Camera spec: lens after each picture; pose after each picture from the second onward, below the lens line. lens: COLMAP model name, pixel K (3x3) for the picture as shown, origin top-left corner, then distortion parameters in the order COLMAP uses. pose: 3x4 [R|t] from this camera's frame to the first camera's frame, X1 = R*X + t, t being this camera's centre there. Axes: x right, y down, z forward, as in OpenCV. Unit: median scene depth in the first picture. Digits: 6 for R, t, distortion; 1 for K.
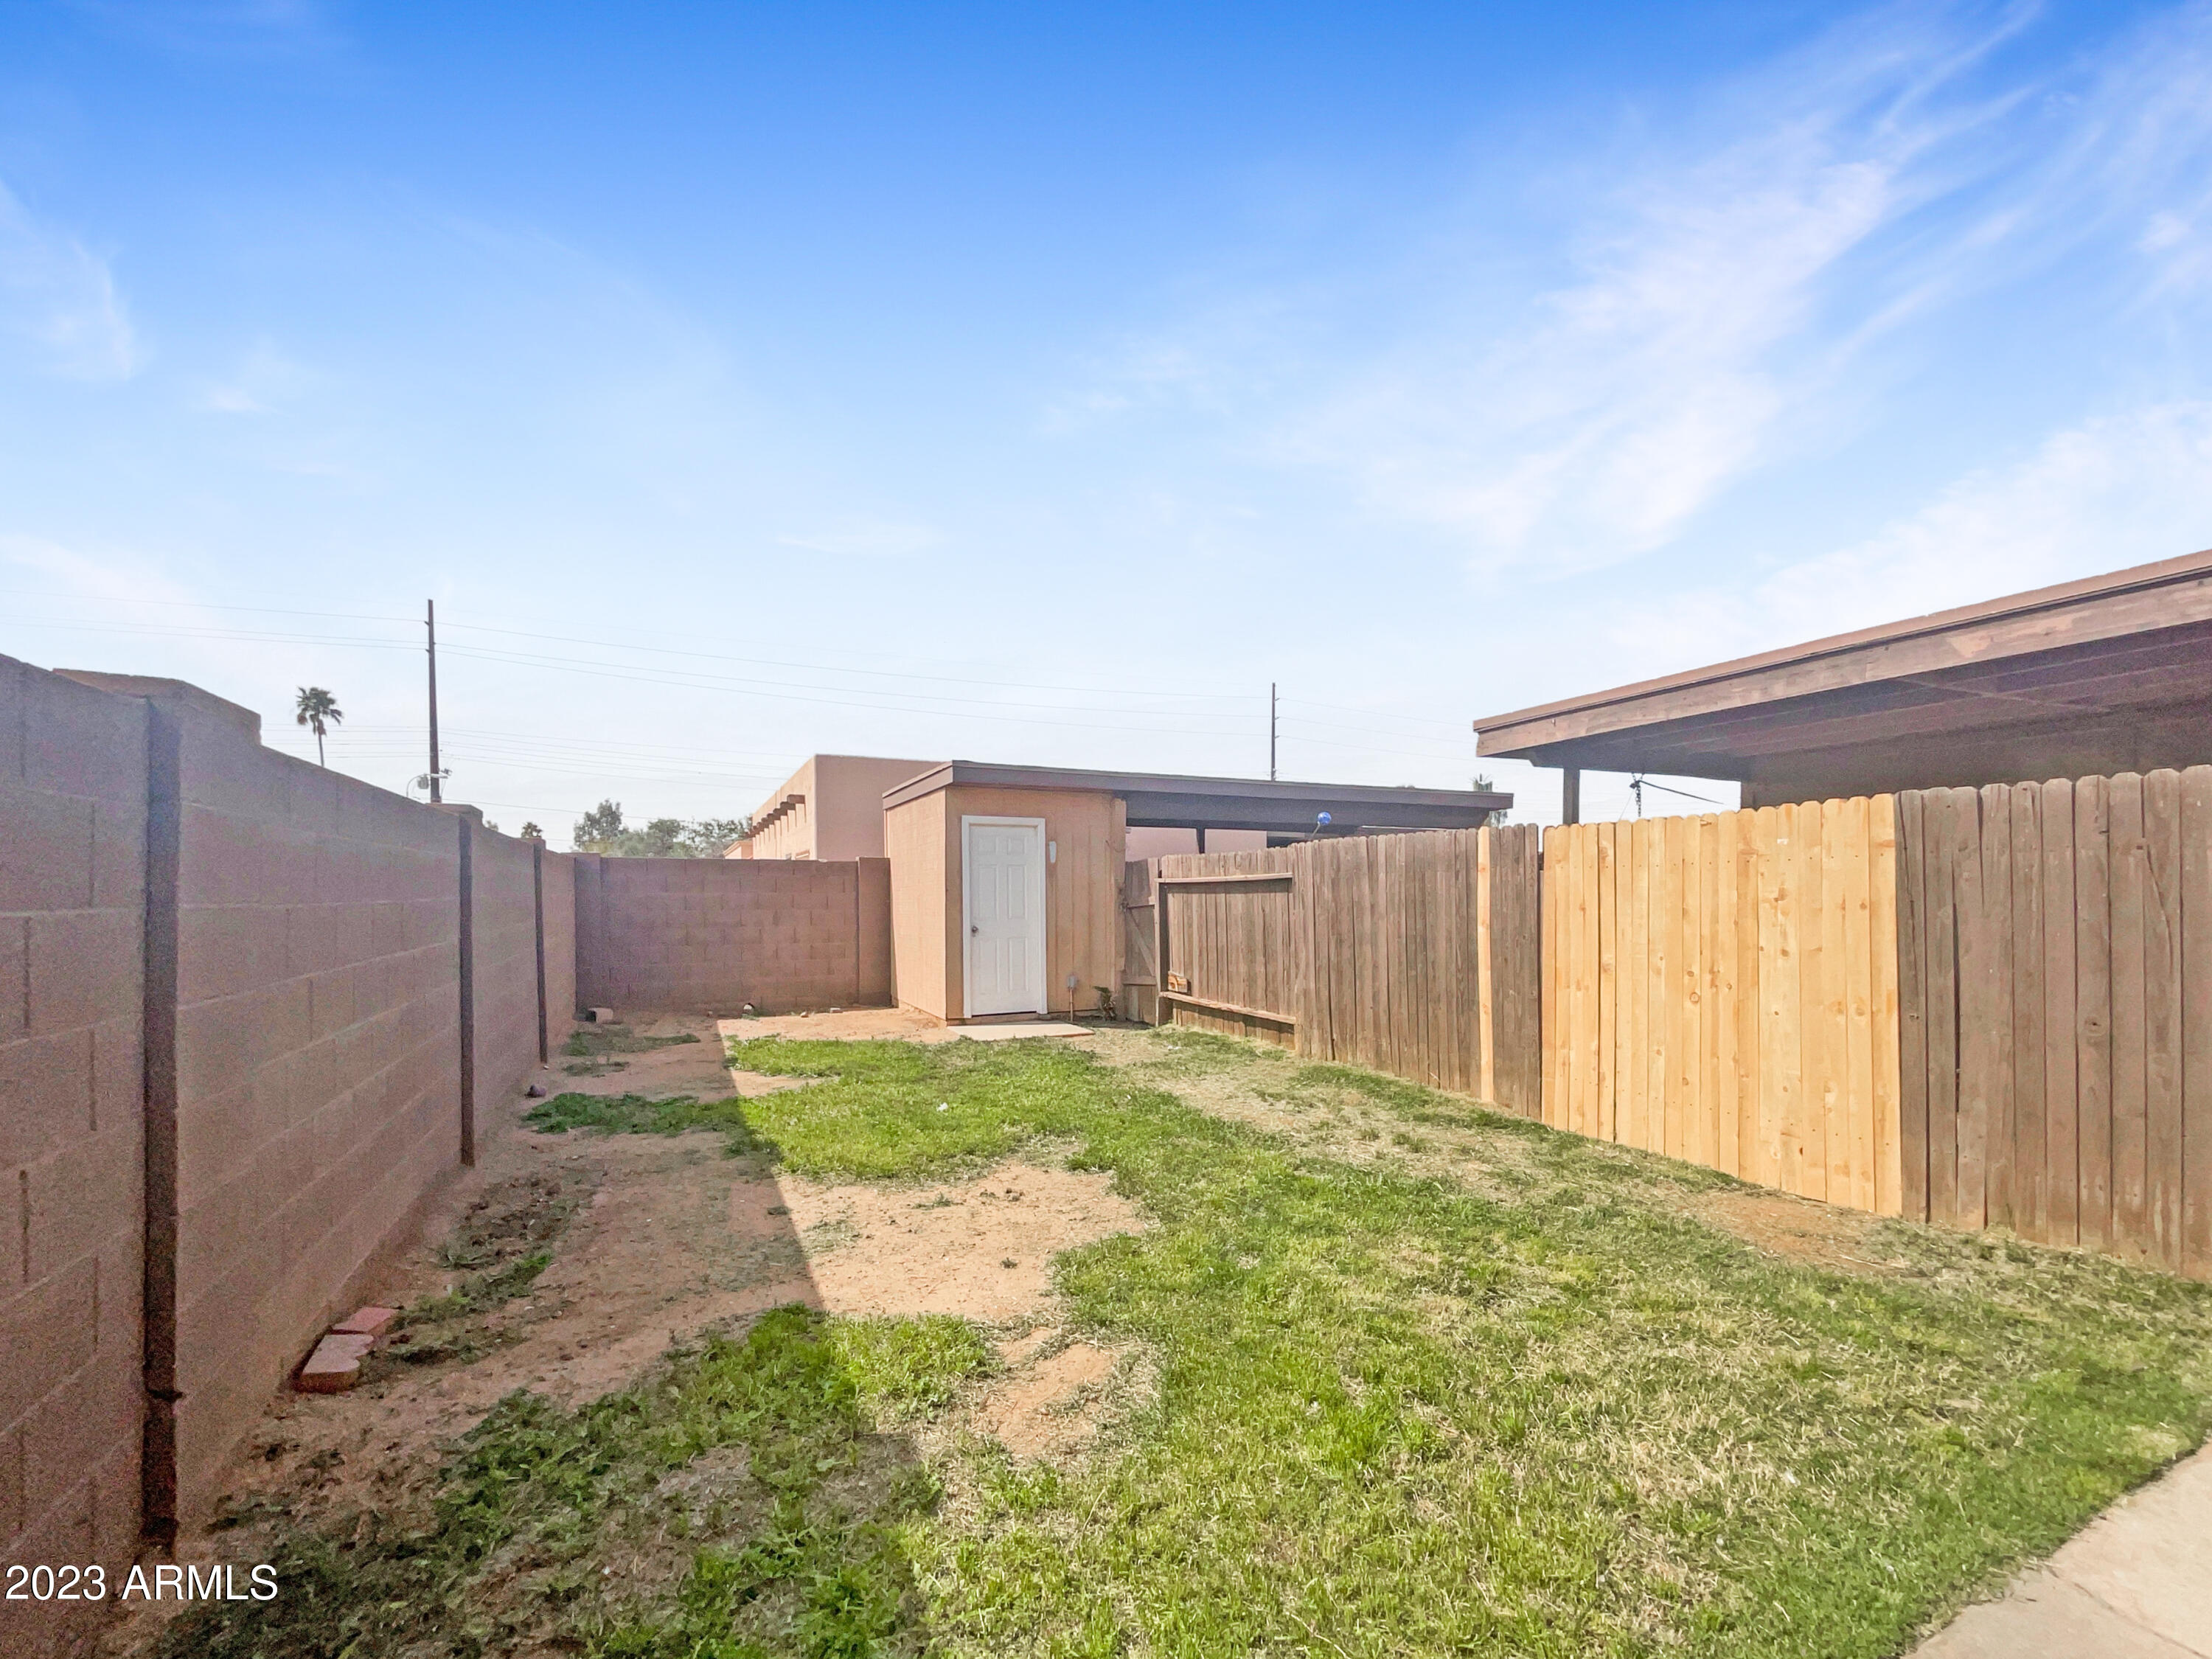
lens RADIAL K [[894.5, 0, 1105.3], [0, 894.5, 897.9], [0, 0, 1]] dist [0.002750, 0.000586]
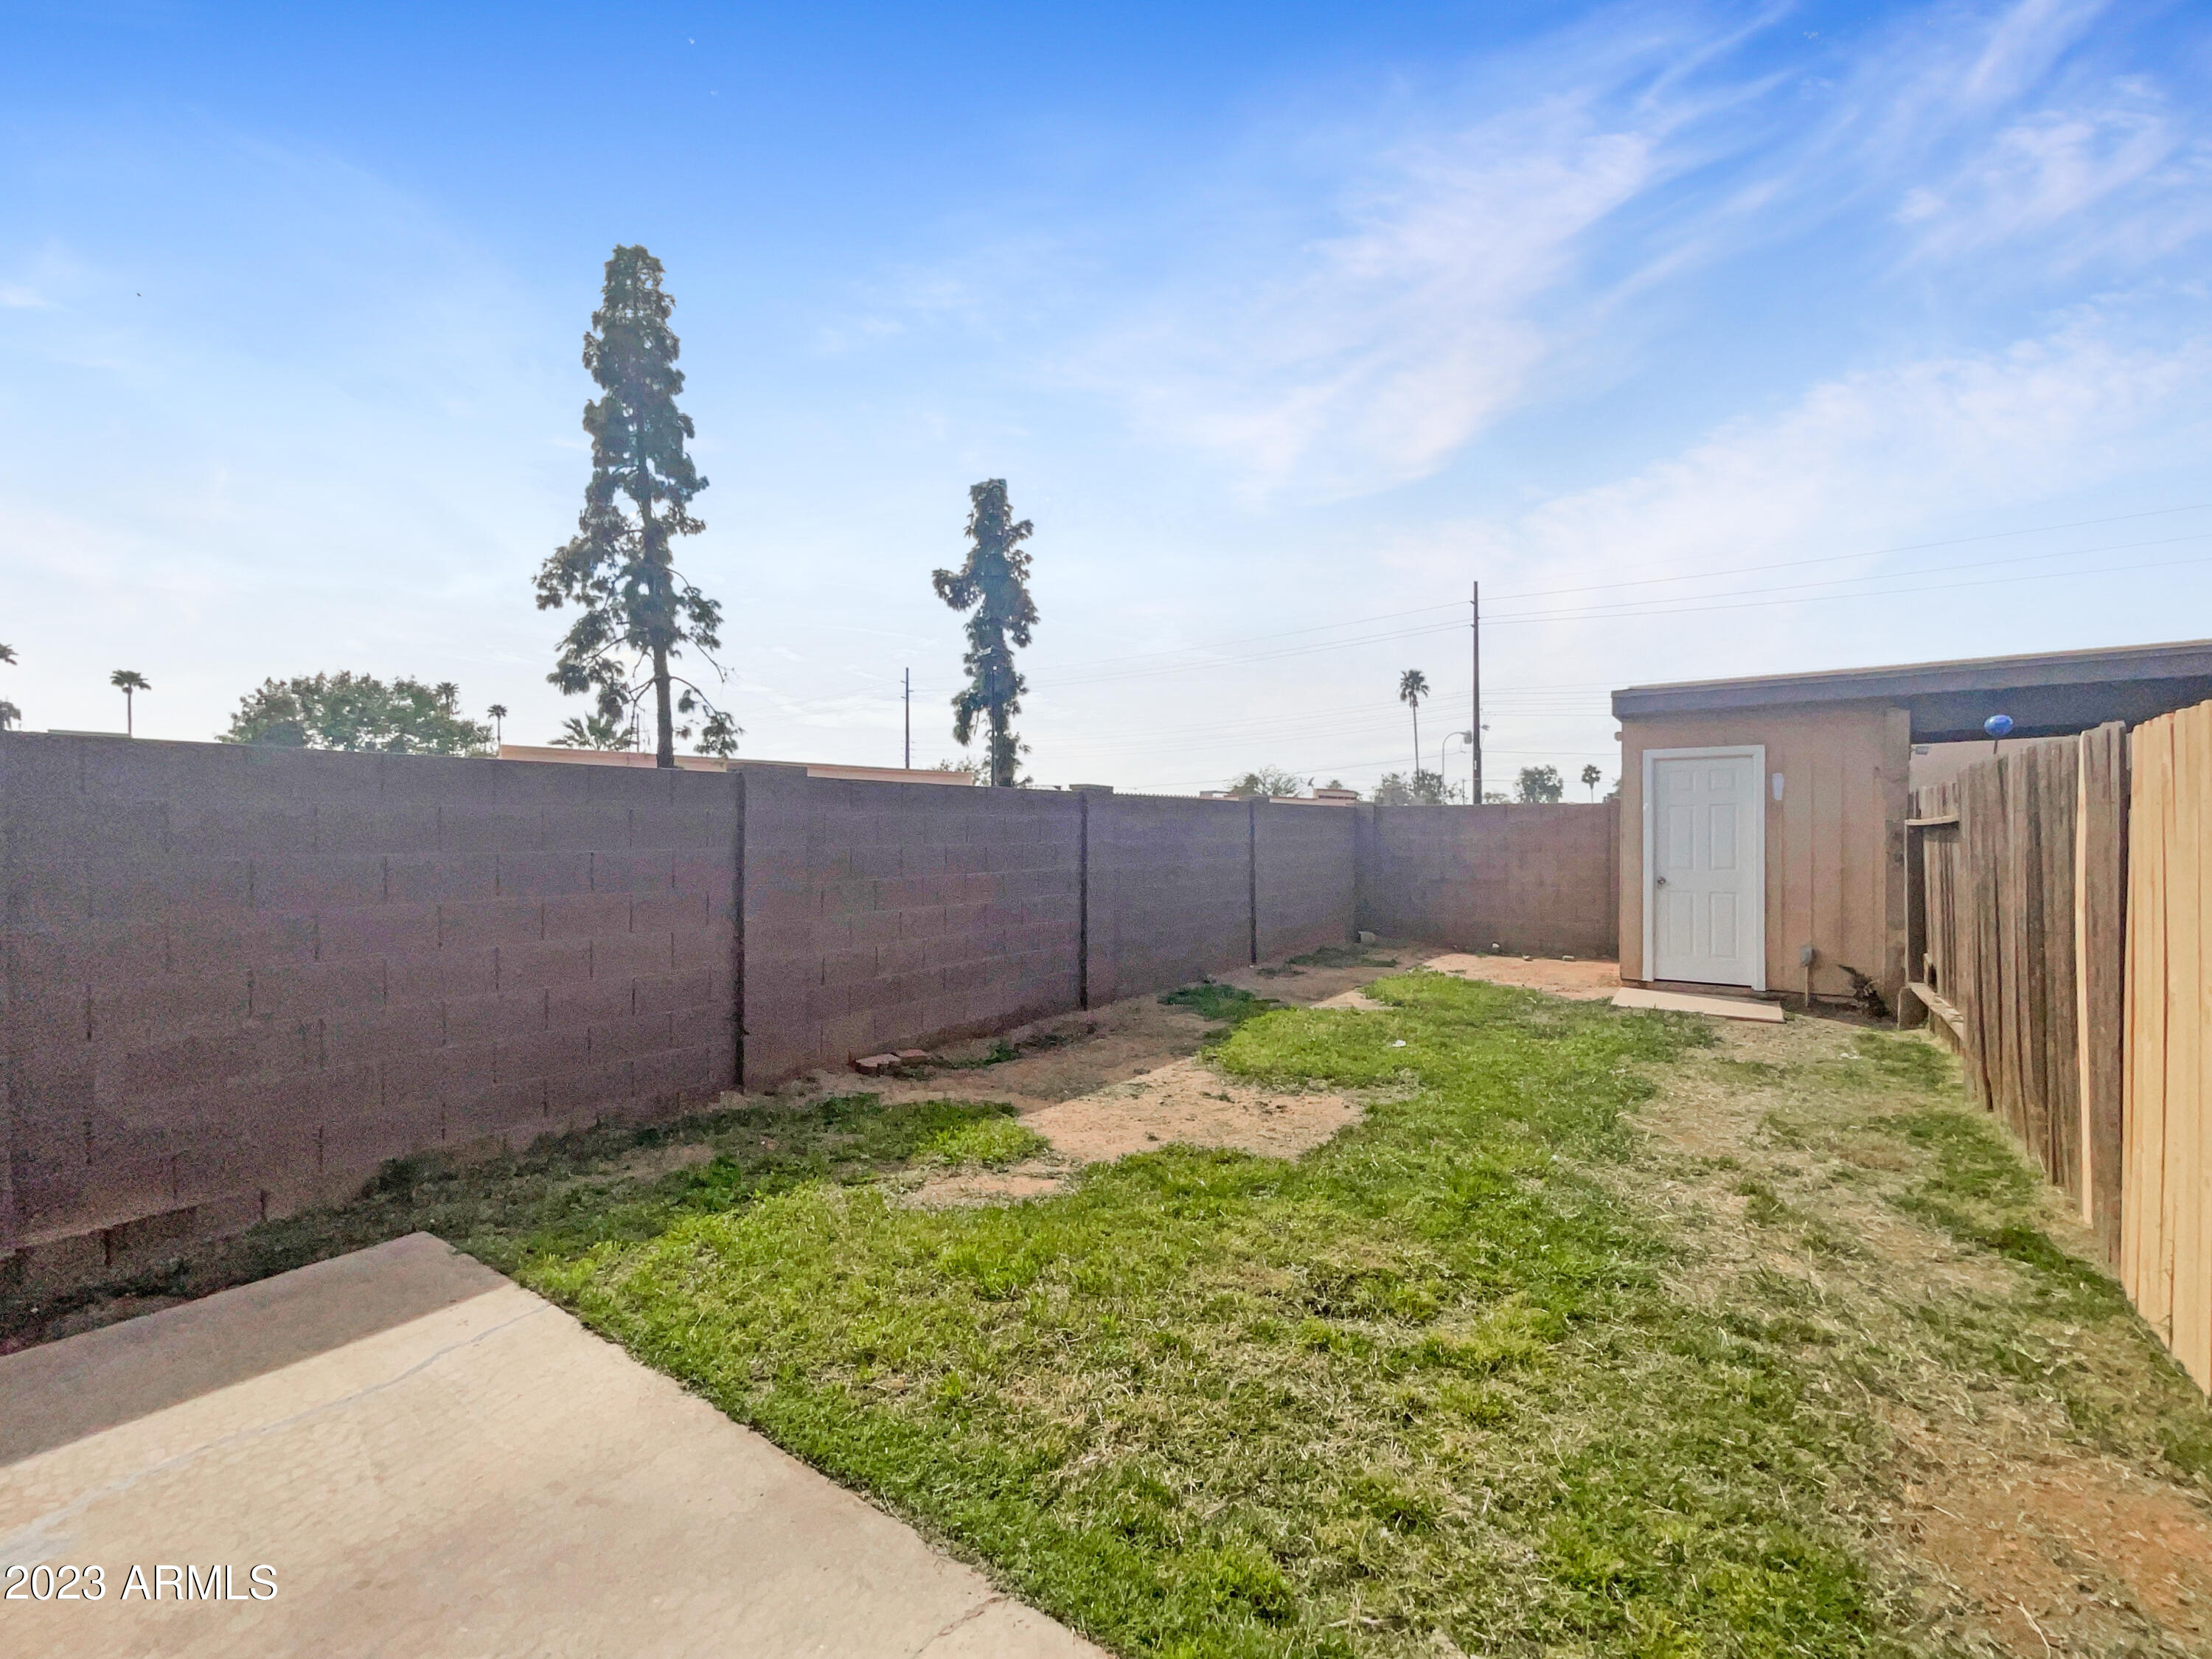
lens RADIAL K [[883.1, 0, 1111.4], [0, 883.1, 835.4], [0, 0, 1]] dist [0.002433, 0.001083]
pose [[0.522899, 0.005043, -0.852380, 0.623002], [-0.008007, 0.999967, 0.001005, -0.010014], [0.852357, 0.006299, 0.522922, 0.206034]]
